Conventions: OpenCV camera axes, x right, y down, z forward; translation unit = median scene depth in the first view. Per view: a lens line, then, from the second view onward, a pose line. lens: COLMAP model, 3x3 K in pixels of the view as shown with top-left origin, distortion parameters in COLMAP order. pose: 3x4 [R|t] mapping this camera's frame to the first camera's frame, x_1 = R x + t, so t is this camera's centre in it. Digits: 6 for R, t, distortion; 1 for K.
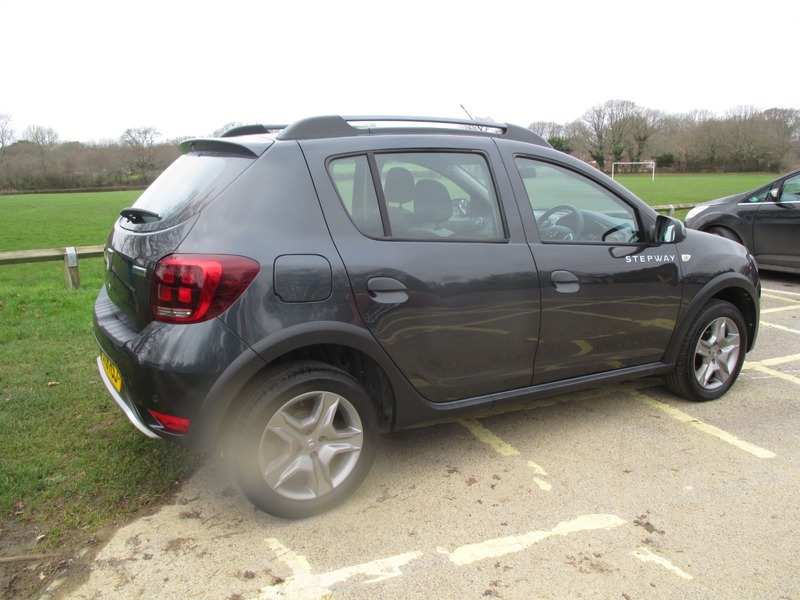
lens RADIAL K [[675.4, 0, 401.2], [0, 675.4, 303.1], [0, 0, 1]] dist [-0.035135, 0.000304]
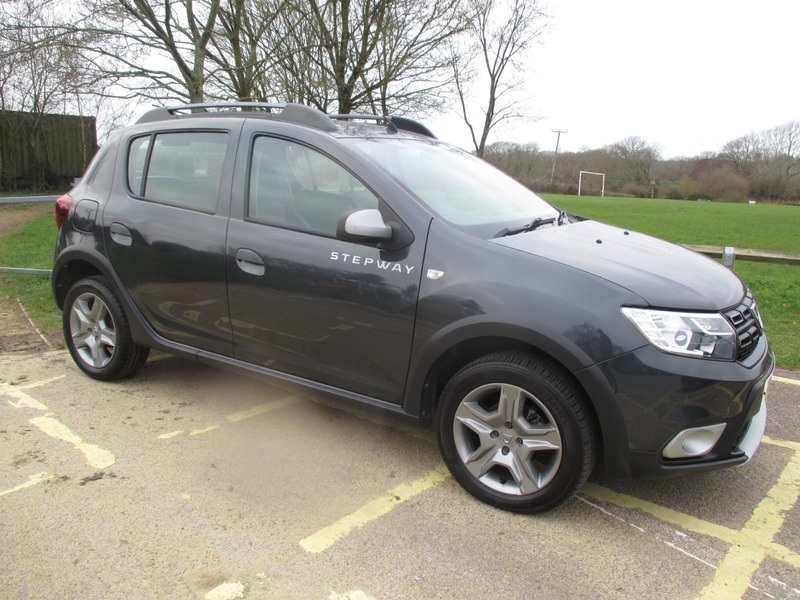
lens RADIAL K [[675.4, 0, 401.2], [0, 675.4, 303.1], [0, 0, 1]] dist [-0.035135, 0.000304]
pose [[0.447584, 0.195519, -0.872606, 1.354434], [-0.212336, 0.971134, 0.108683, -0.141662], [0.868667, 0.136641, 0.476180, 0.822678]]
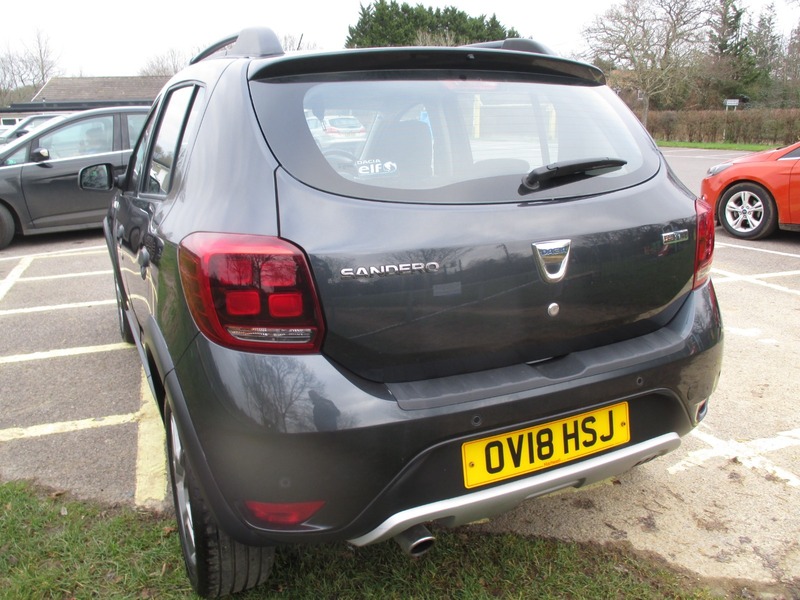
lens RADIAL K [[672.5, 0, 403.3], [0, 672.5, 301.1], [0, 0, 1]] dist [-0.022831, -0.006058]
pose [[0.078324, -0.259898, 0.962454, -1.011906], [0.223860, 0.945351, 0.237062, -0.195042], [-0.971469, 0.196887, 0.132224, 1.083667]]
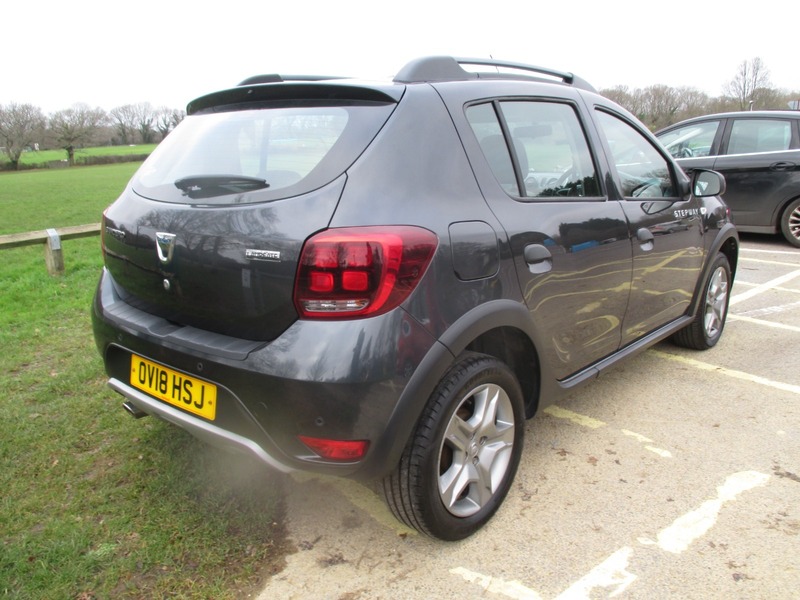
lens RADIAL K [[672.5, 0, 403.3], [0, 672.5, 301.1], [0, 0, 1]] dist [-0.022831, -0.006058]
pose [[0.949162, -0.090079, 0.301625, -0.426795], [0.080975, 0.995806, 0.042577, -0.014830], [-0.304196, -0.015989, 0.952475, 0.218522]]
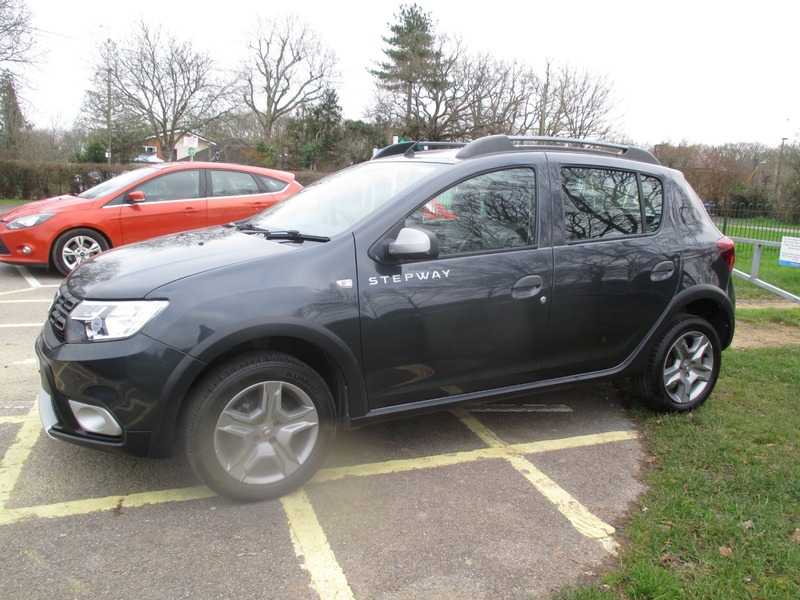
lens RADIAL K [[681.3, 0, 403.0], [0, 681.3, 301.9], [0, 0, 1]] dist [-0.029699, -0.001062]
pose [[-0.998900, -0.042231, 0.020368, 0.157206], [-0.031356, 0.924676, 0.379463, -0.555499], [-0.034859, 0.378407, -0.924983, 2.719429]]
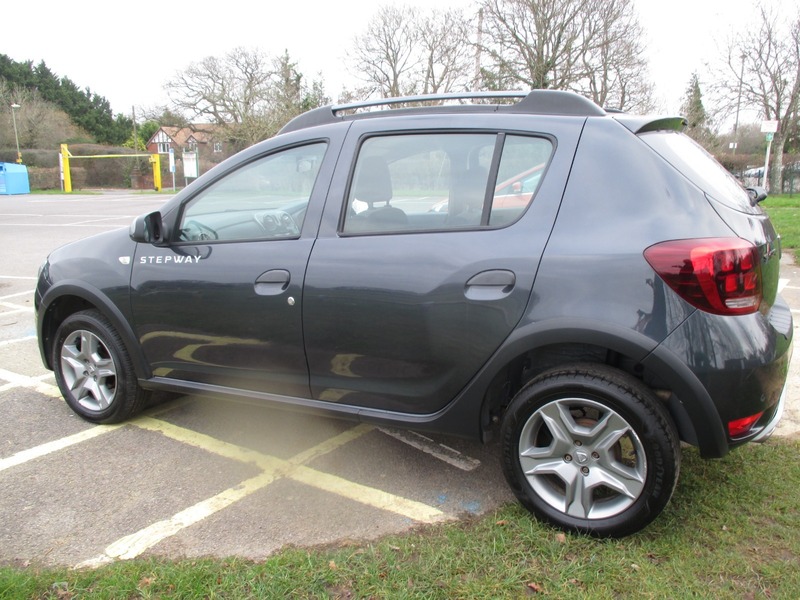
lens RADIAL K [[678.1, 0, 399.5], [0, 678.1, 303.6], [0, 0, 1]] dist [-0.032927, 0.008905]
pose [[-0.520734, -0.161518, 0.838300, -0.975376], [0.196544, 0.932882, 0.301830, -0.380211], [-0.830786, 0.321936, -0.454039, 1.930227]]
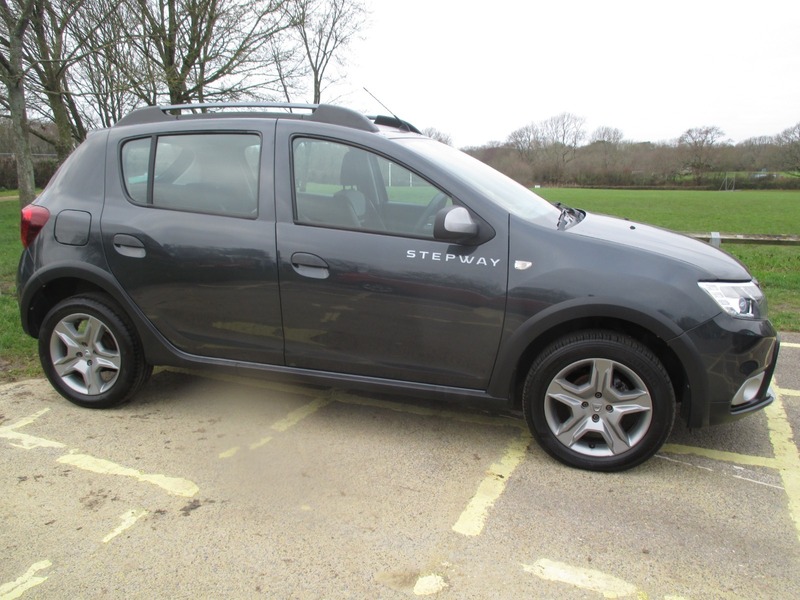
lens RADIAL K [[675.4, 0, 401.2], [0, 675.4, 303.1], [0, 0, 1]] dist [-0.035135, 0.000304]
pose [[0.689023, 0.156557, -0.707628, 1.150218], [-0.157251, 0.985424, 0.064901, -0.069788], [0.707474, 0.066557, 0.703598, 0.468589]]
